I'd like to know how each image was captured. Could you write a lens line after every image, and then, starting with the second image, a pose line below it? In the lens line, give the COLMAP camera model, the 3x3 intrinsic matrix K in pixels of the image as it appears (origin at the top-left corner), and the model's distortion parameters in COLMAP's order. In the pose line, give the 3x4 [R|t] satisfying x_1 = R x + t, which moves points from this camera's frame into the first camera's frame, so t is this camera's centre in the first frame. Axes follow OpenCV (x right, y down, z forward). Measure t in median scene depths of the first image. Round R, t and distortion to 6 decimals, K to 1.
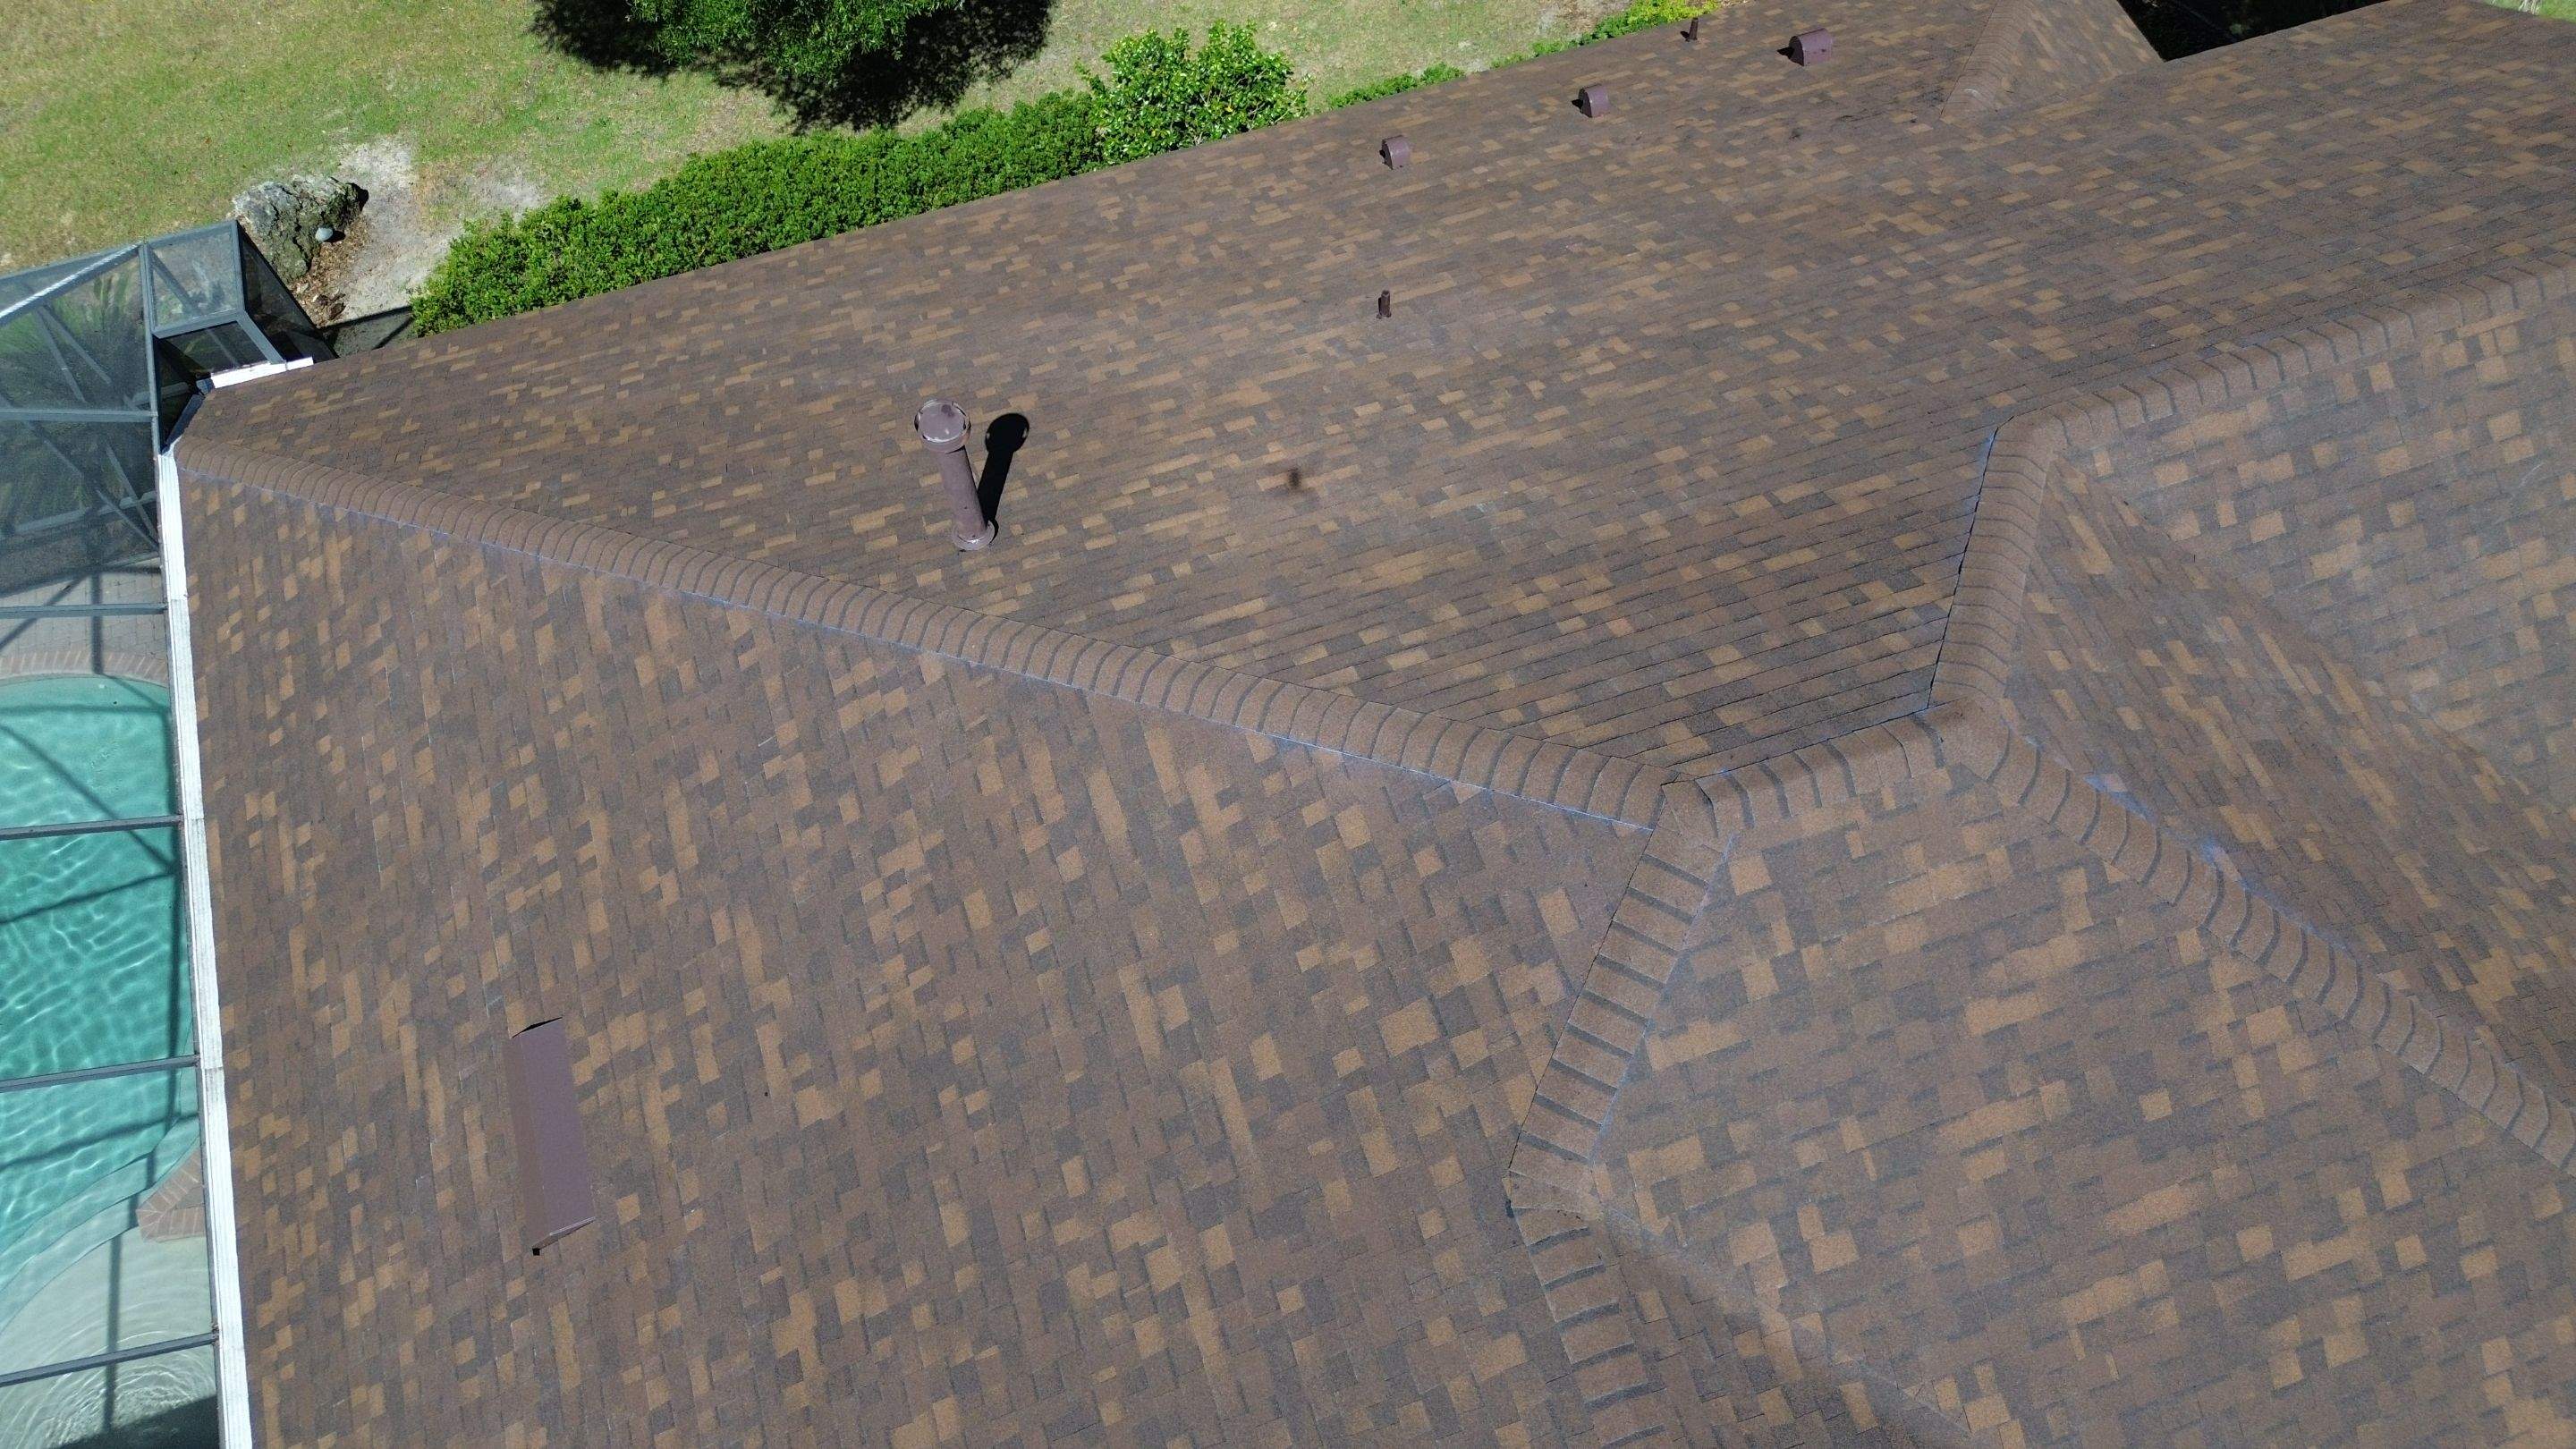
lens RADIAL K [[1818.6, 0, 1288.0], [0, 1818.6, 724.5], [0, 0, 1]] dist [0.079927, -0.088297]
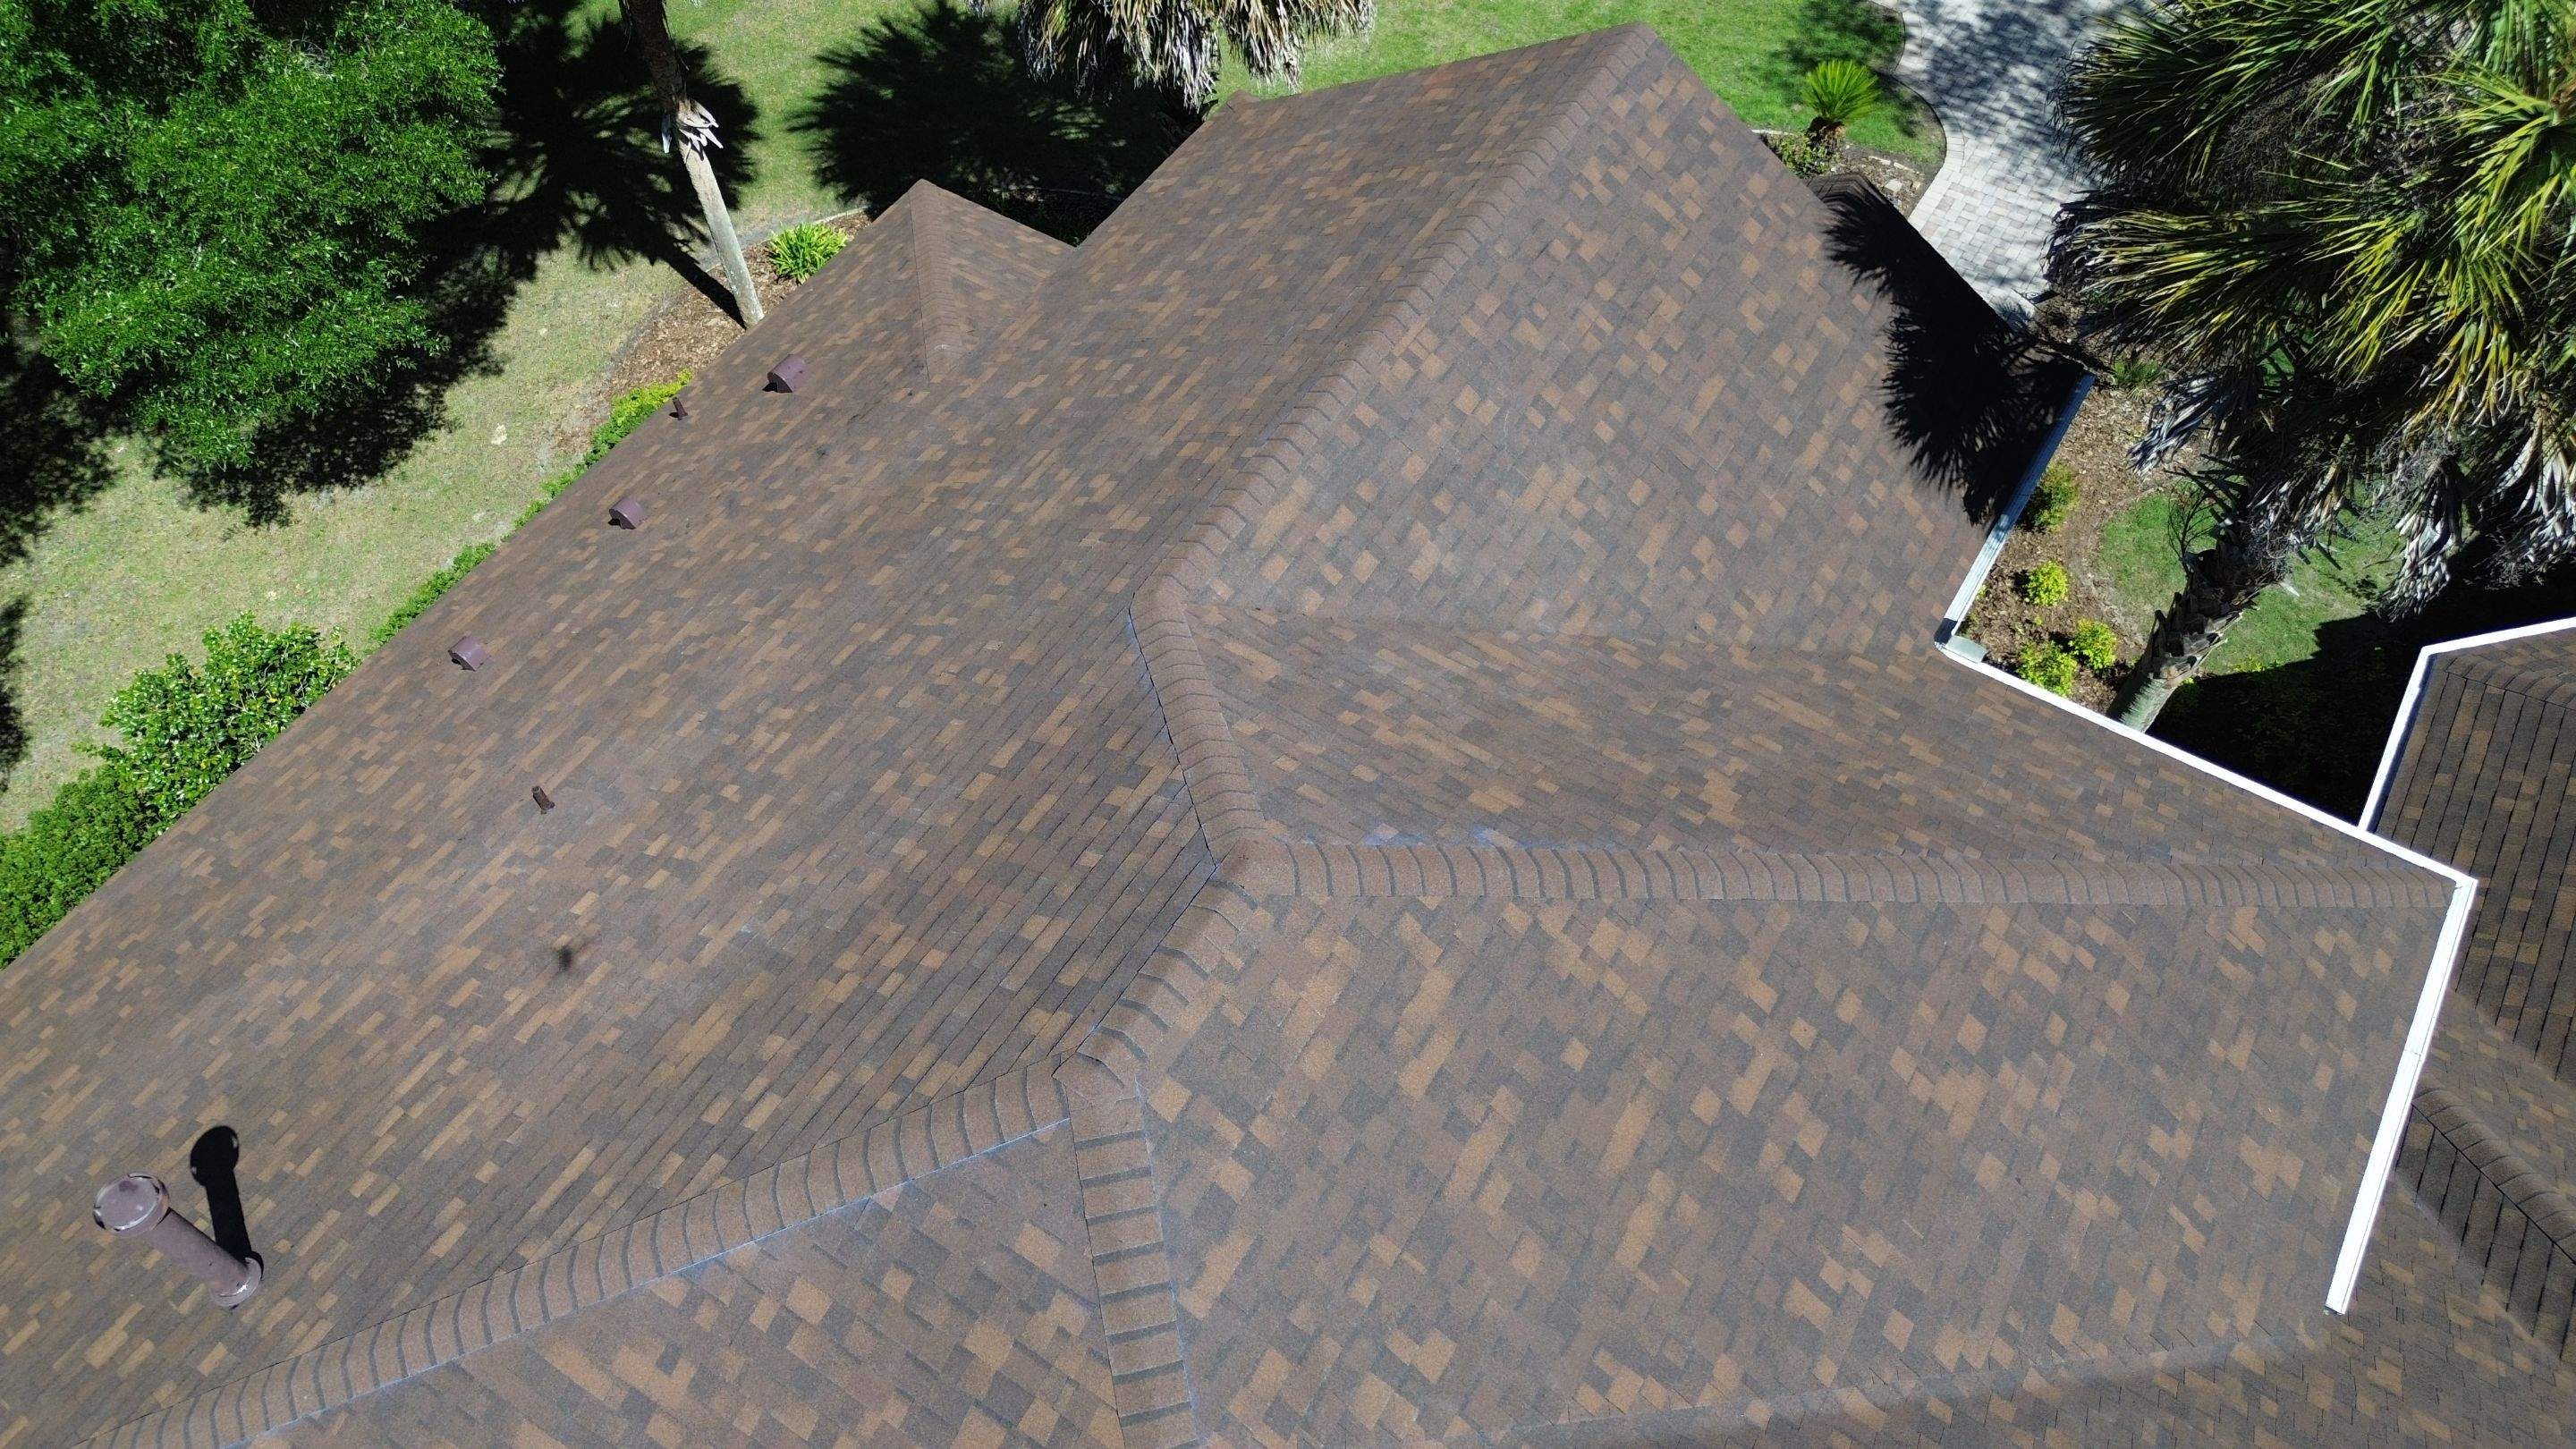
lens RADIAL K [[1818.6, 0, 1288.0], [0, 1818.6, 724.5], [0, 0, 1]] dist [0.079927, -0.088297]
pose [[0.775938, -0.512339, 0.368006, 0.026398], [0.560191, 0.827870, -0.028596, -0.019786], [-0.290010, 0.228342, 0.929384, -0.015949]]
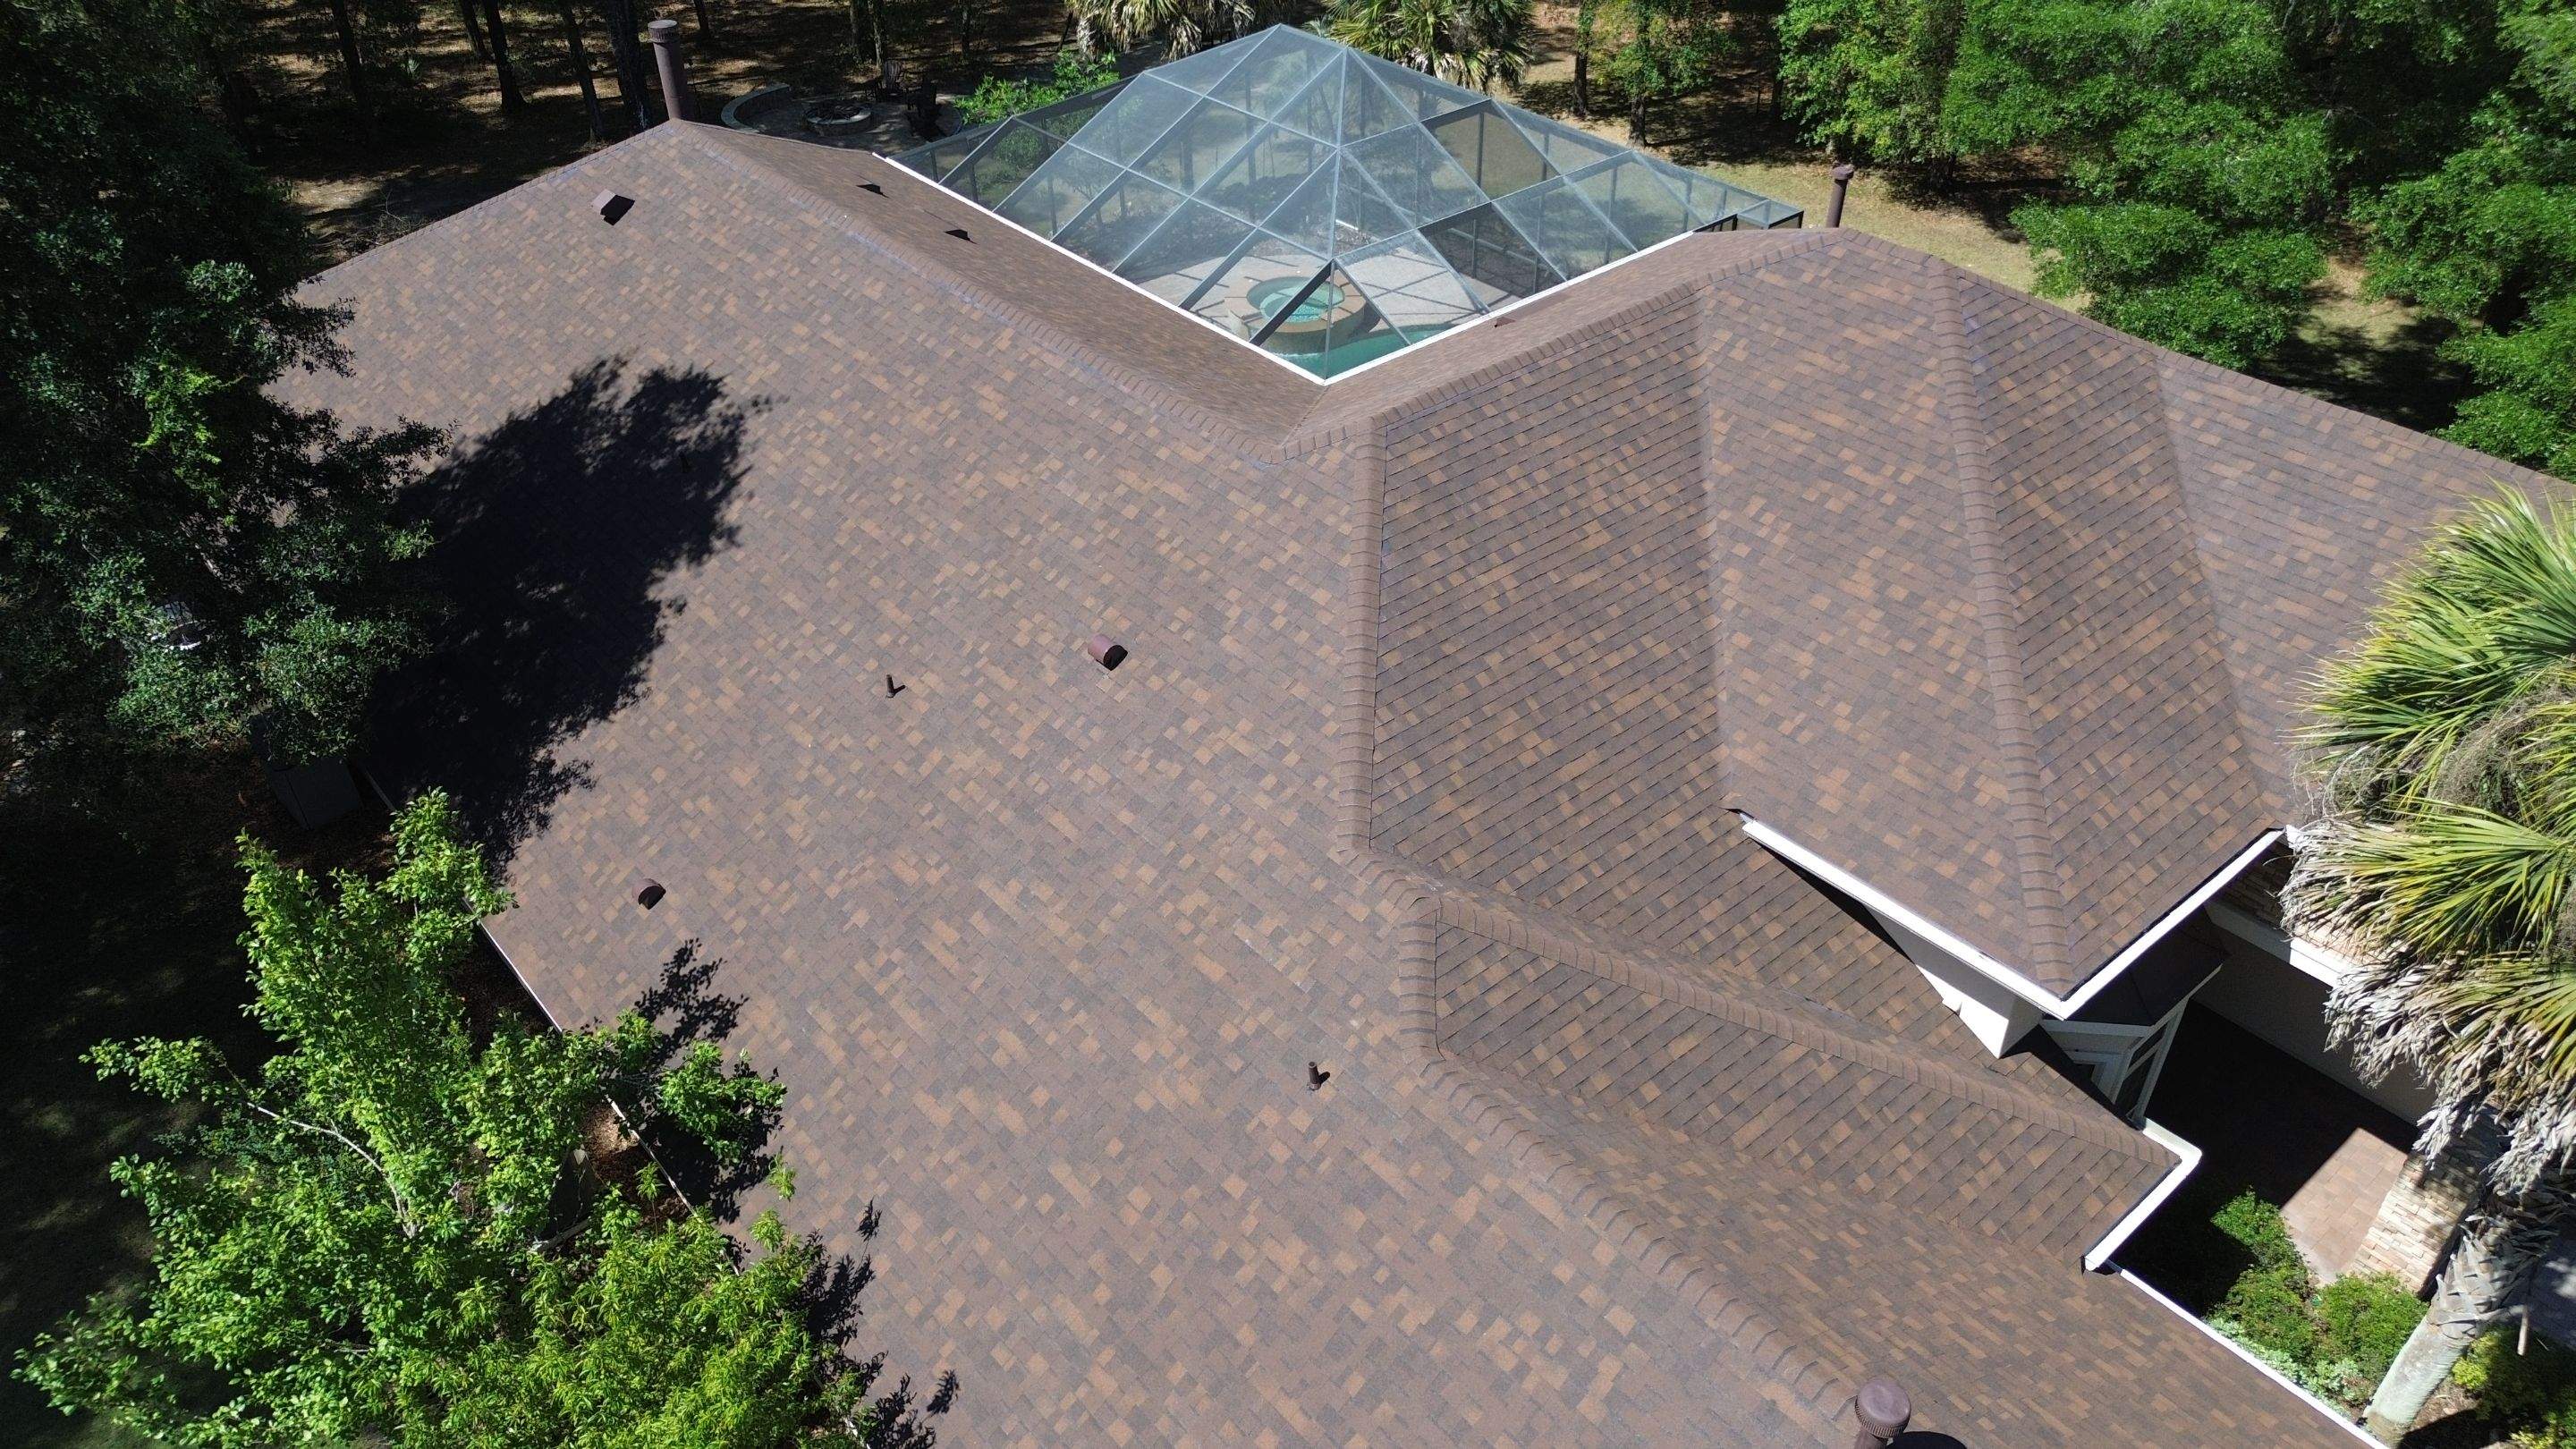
lens RADIAL K [[1775.8, 0, 1288.0], [0, 1775.8, 724.5], [0, 0, 1]] dist [0.053458, -0.029199]
pose [[0.371670, 0.565026, -0.736619, 1.761488], [-0.824995, 0.564883, 0.017035, 0.846815], [0.425729, 0.601375, 0.676094, -0.528617]]
